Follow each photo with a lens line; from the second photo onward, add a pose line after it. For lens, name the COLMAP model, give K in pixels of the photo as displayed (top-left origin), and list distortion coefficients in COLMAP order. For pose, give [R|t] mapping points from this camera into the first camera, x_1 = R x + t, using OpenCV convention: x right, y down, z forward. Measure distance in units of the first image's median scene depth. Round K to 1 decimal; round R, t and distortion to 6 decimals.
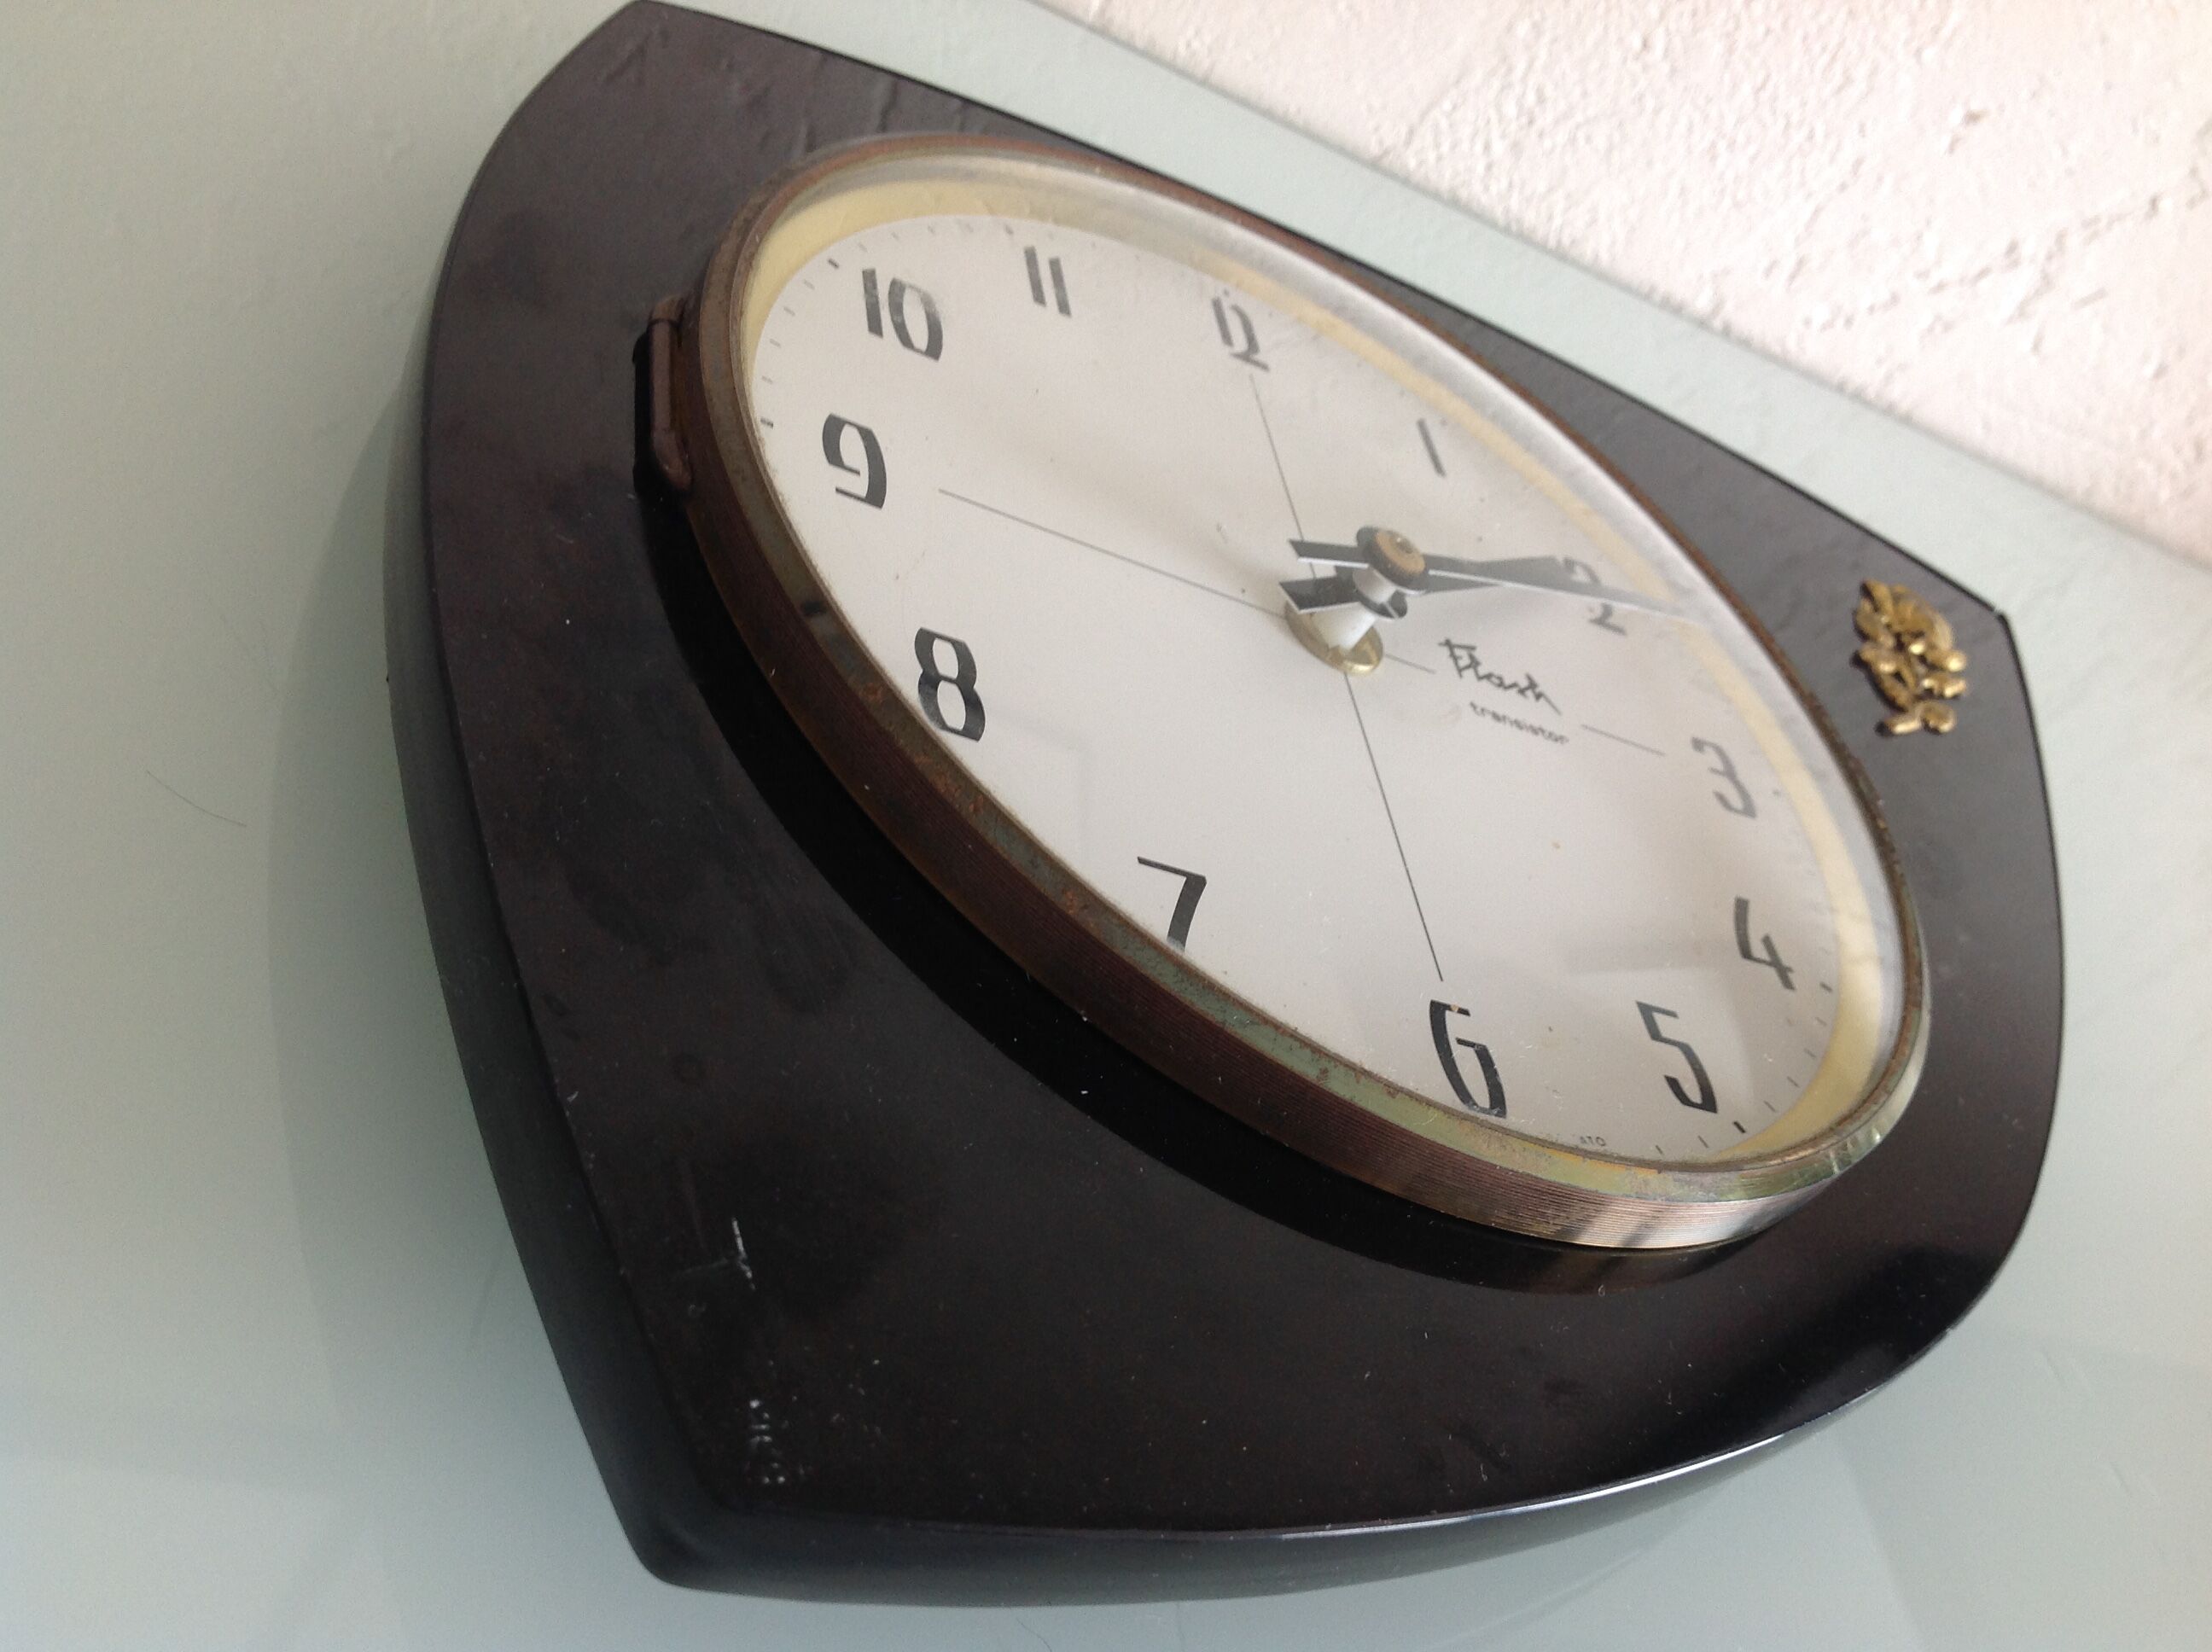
lens RADIAL K [[2173.8, 0, 1106.0], [0, 2173.8, 826.0], [0, 0, 1]] dist [0.157991, -0.430600]
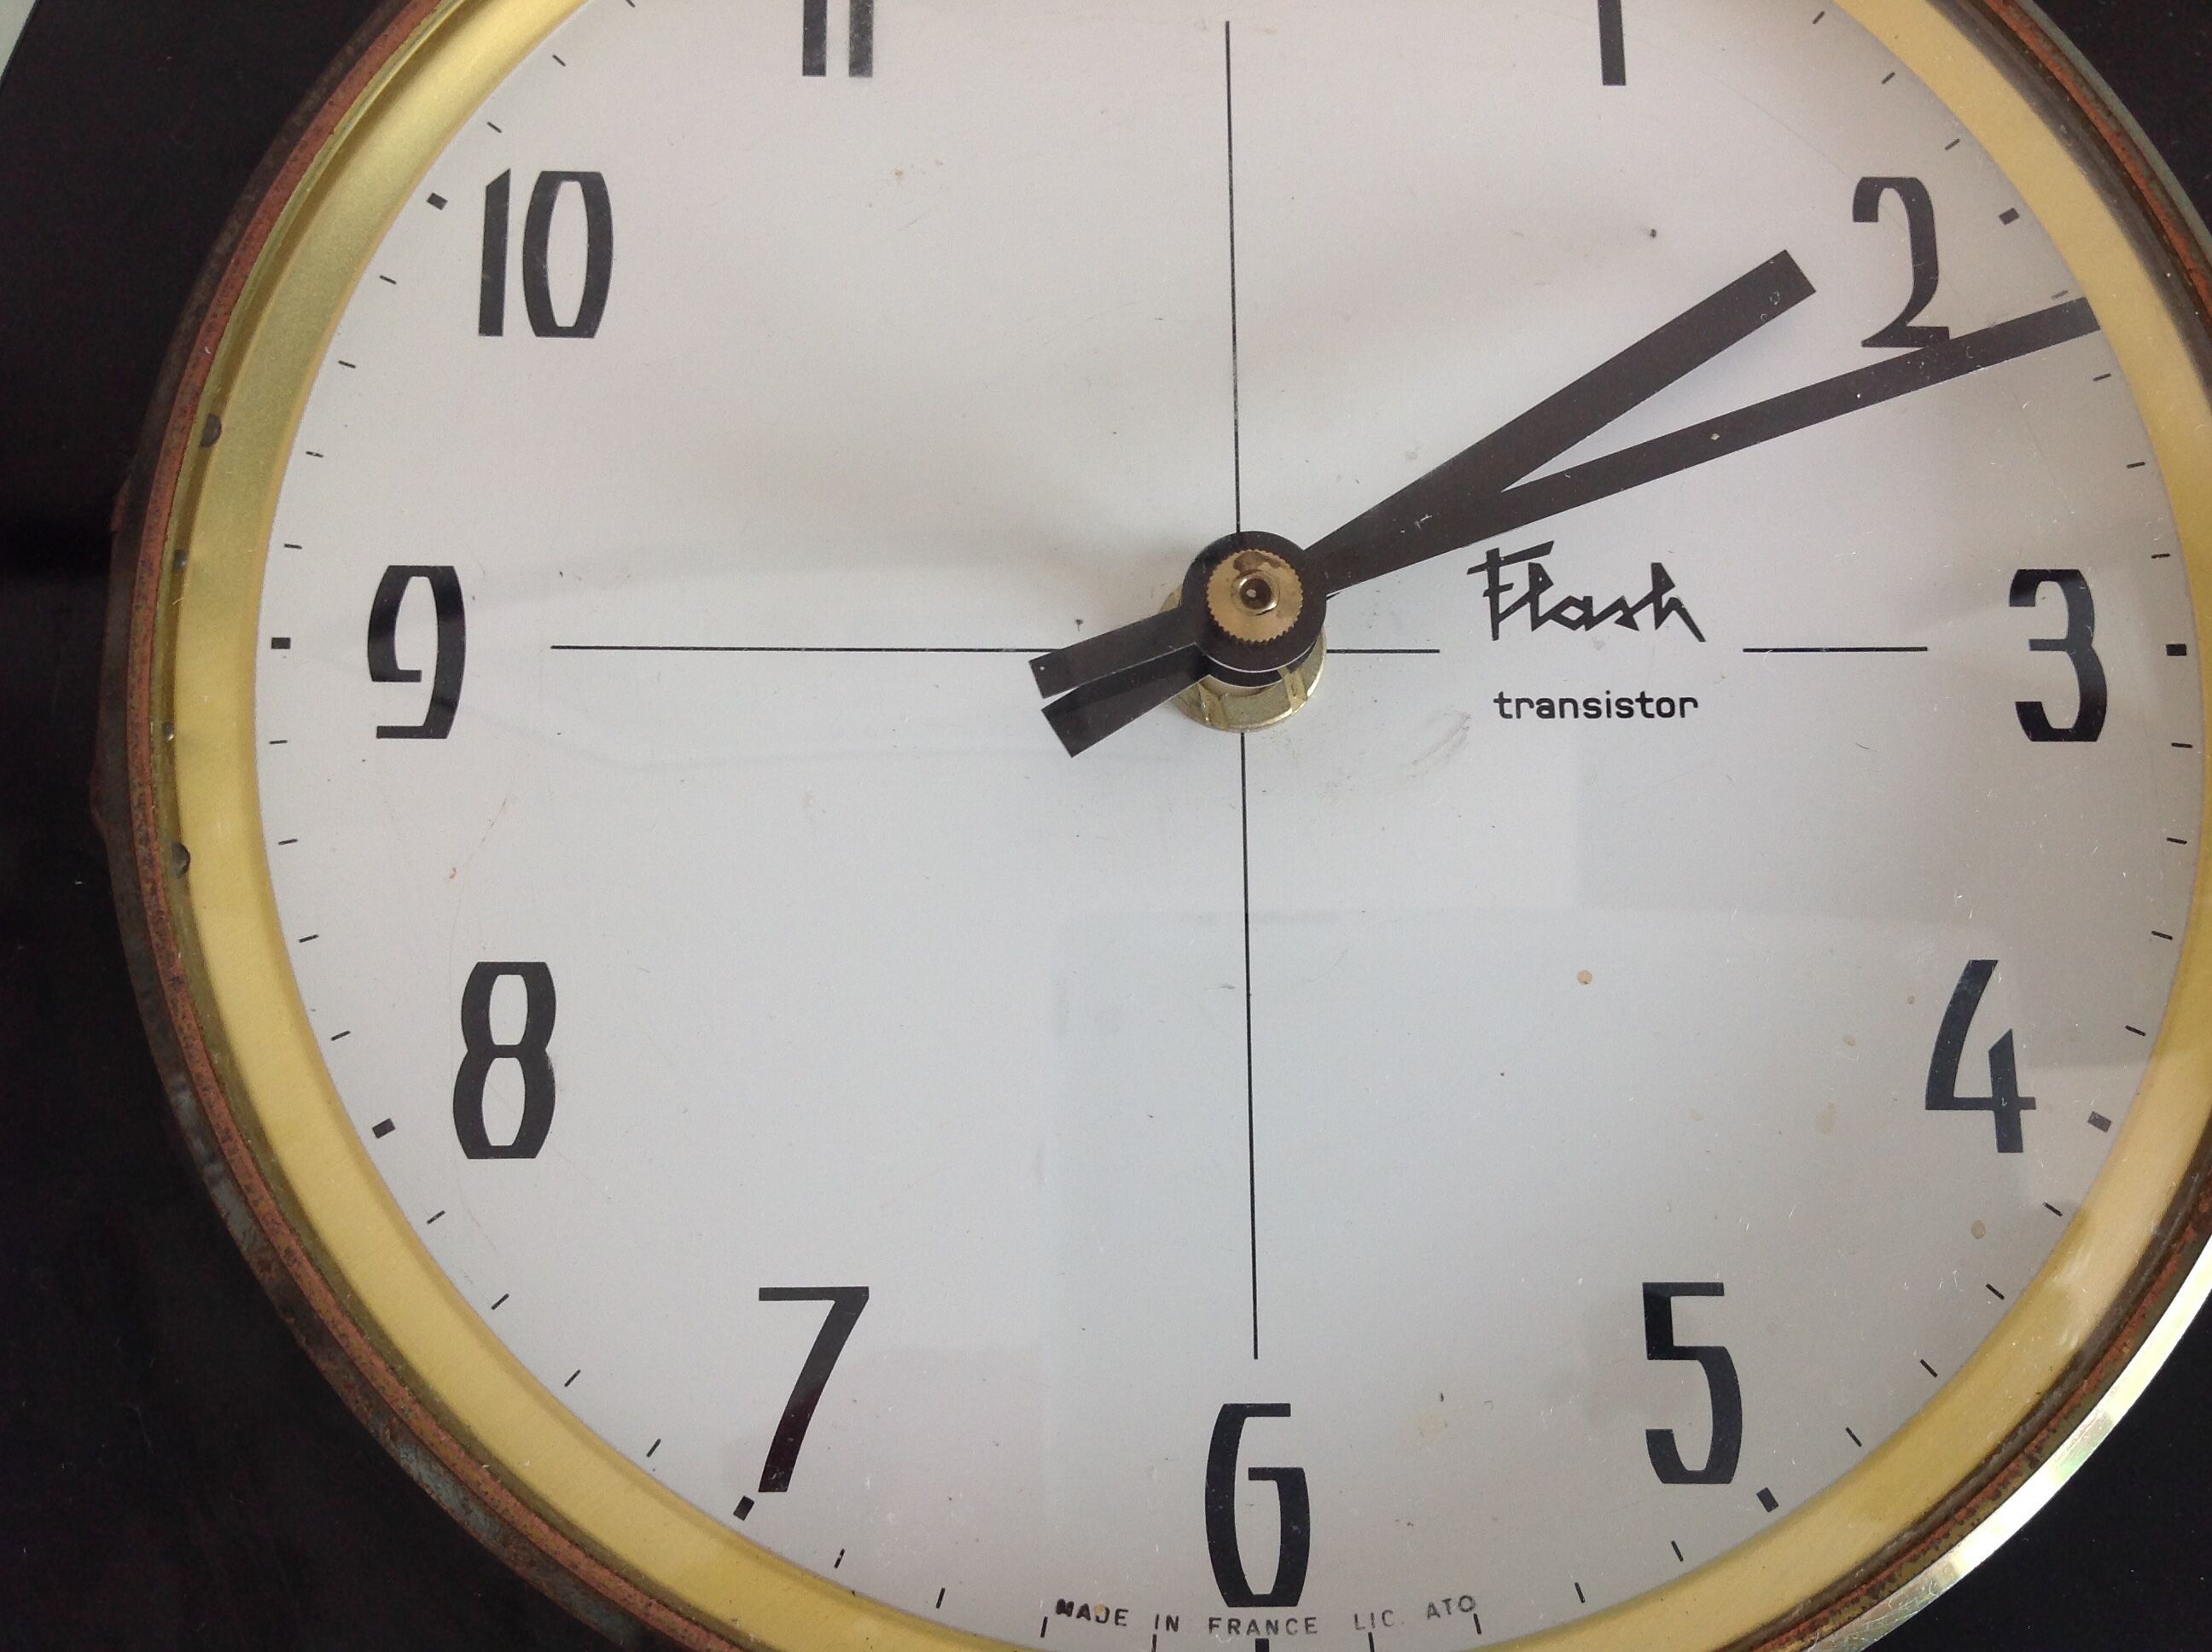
lens RADIAL K [[2173.8, 0, 1106.0], [0, 2173.8, 826.0], [0, 0, 1]] dist [0.157991, -0.430600]
pose [[0.864157, 0.040793, -0.501567, 0.403155], [0.247911, 0.832855, 0.494866, -0.380523], [0.437920, -0.551986, 0.709604, 0.499912]]
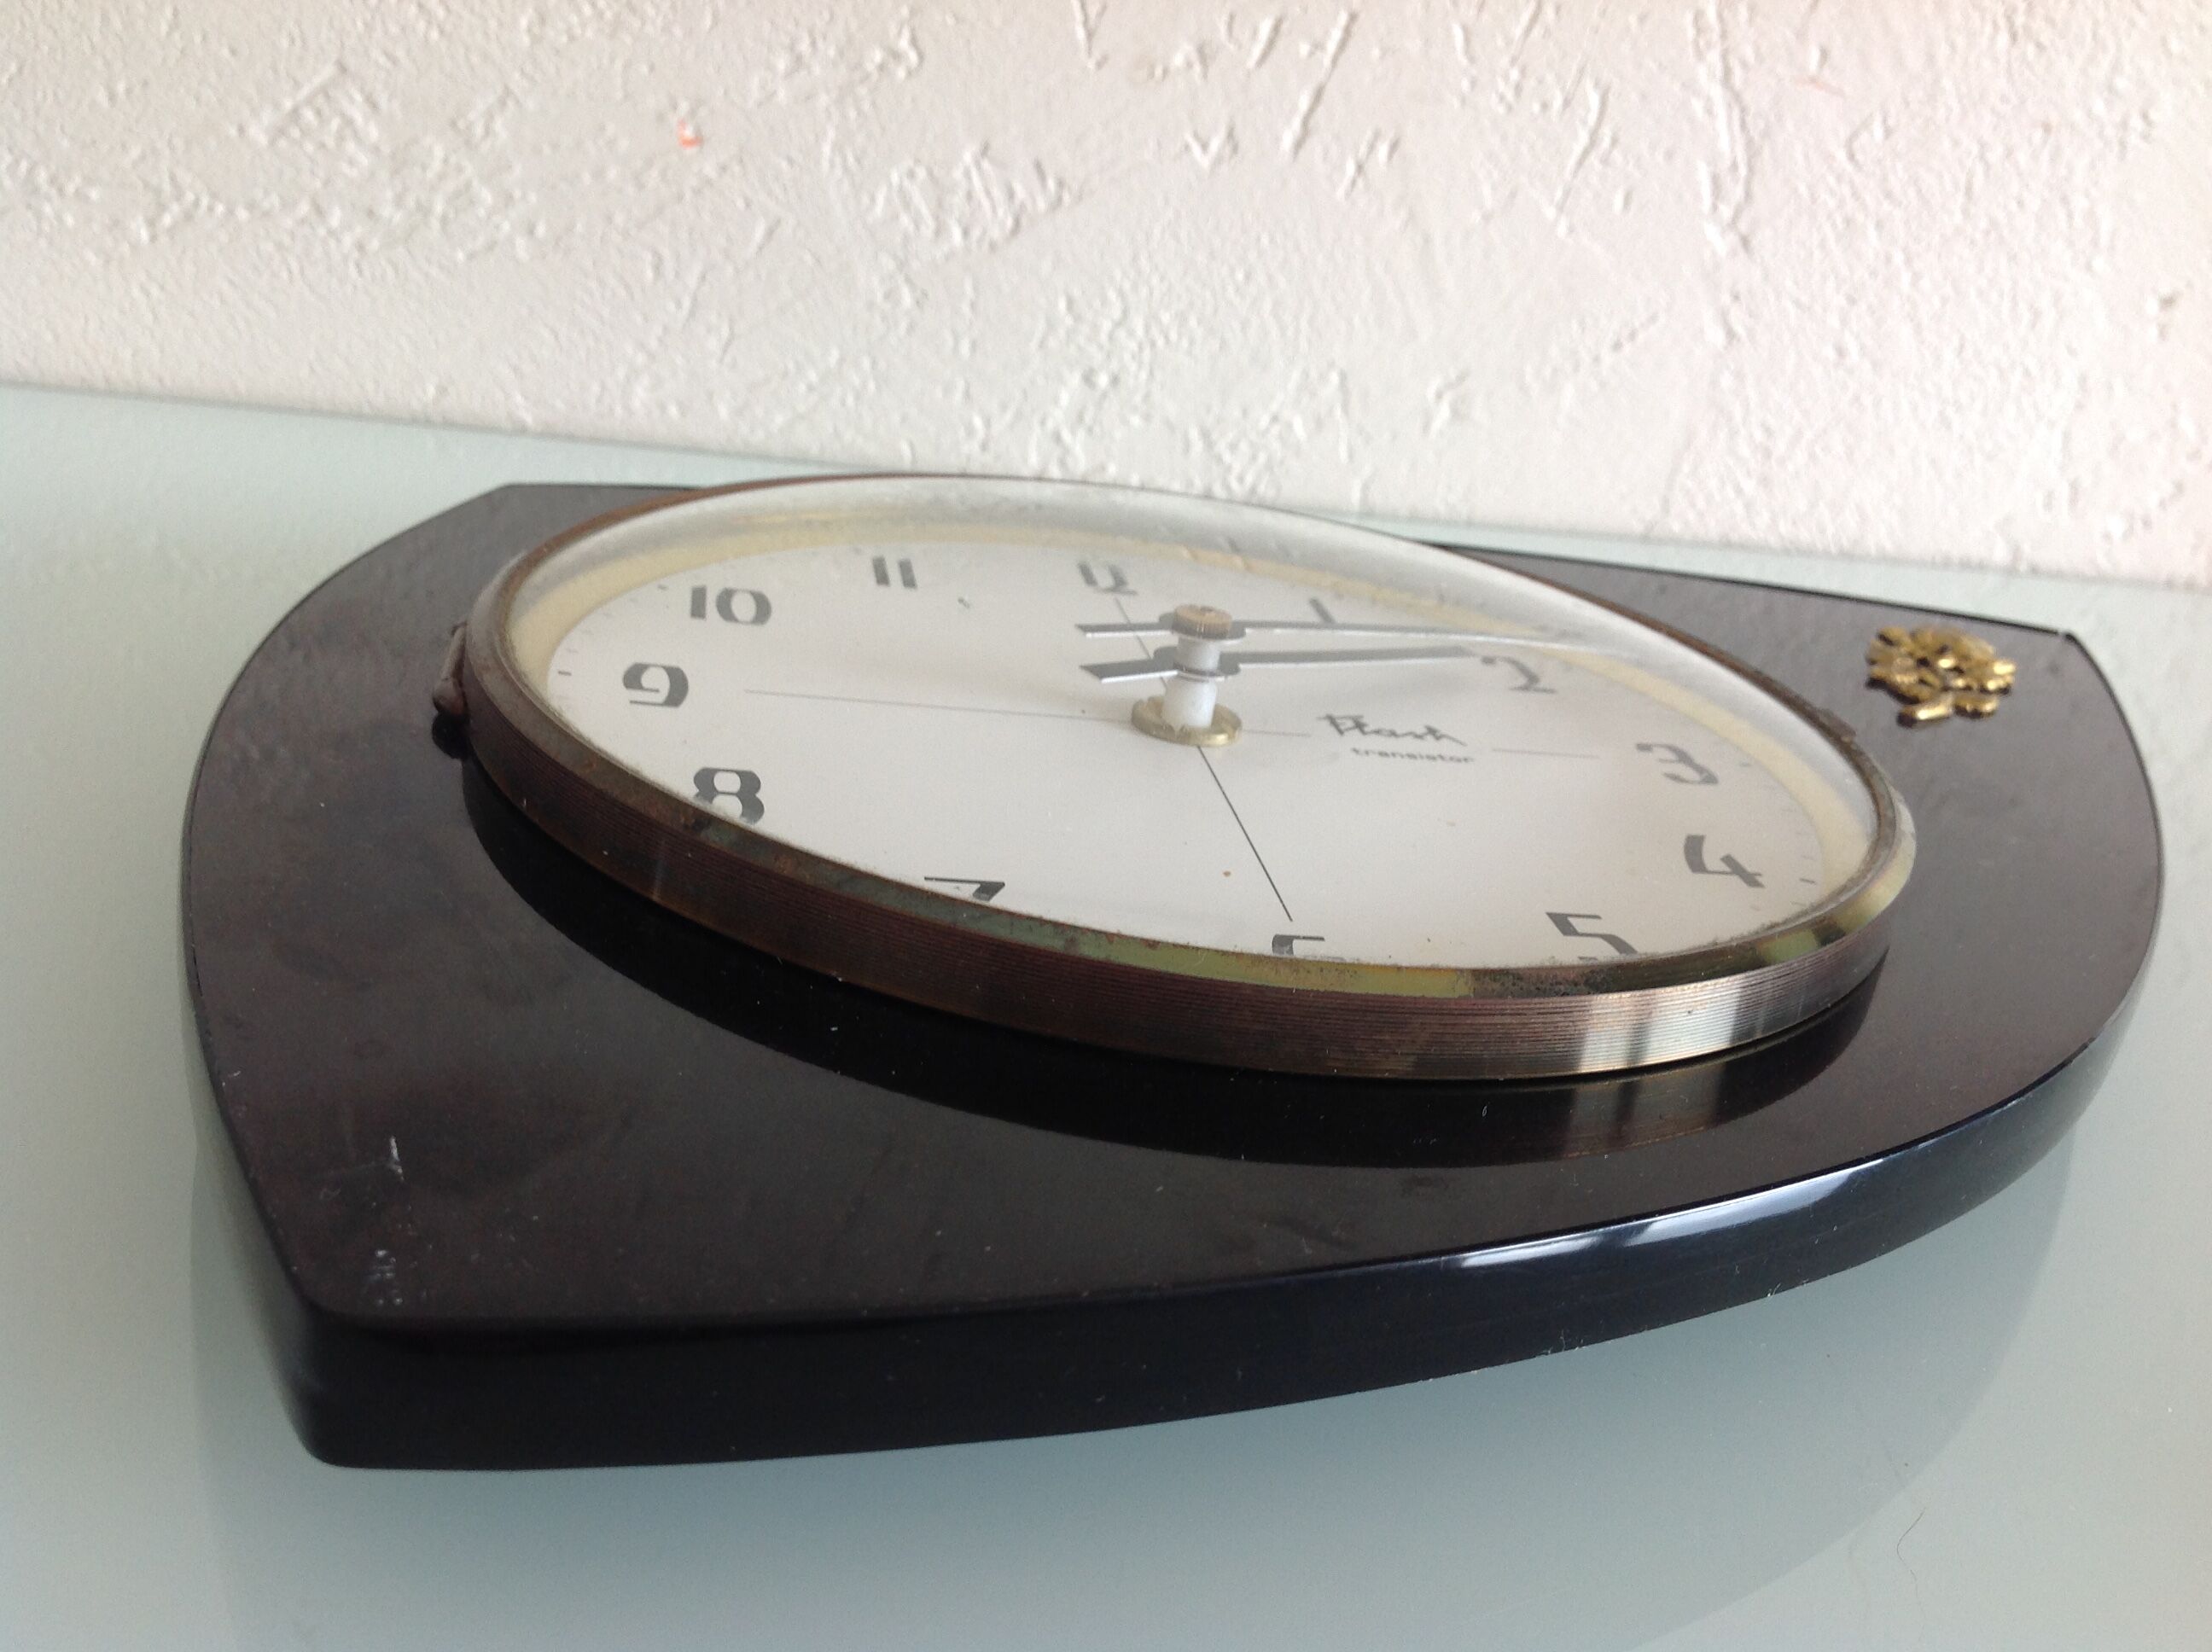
lens RADIAL K [[2173.8, 0, 1106.0], [0, 2173.8, 826.0], [0, 0, 1]] dist [0.157991, -0.430600]
pose [[0.925770, -0.347635, -0.148662, 0.206530], [0.274881, 0.888819, -0.366662, 0.319305], [0.259598, 0.298580, 0.918400, 0.074222]]
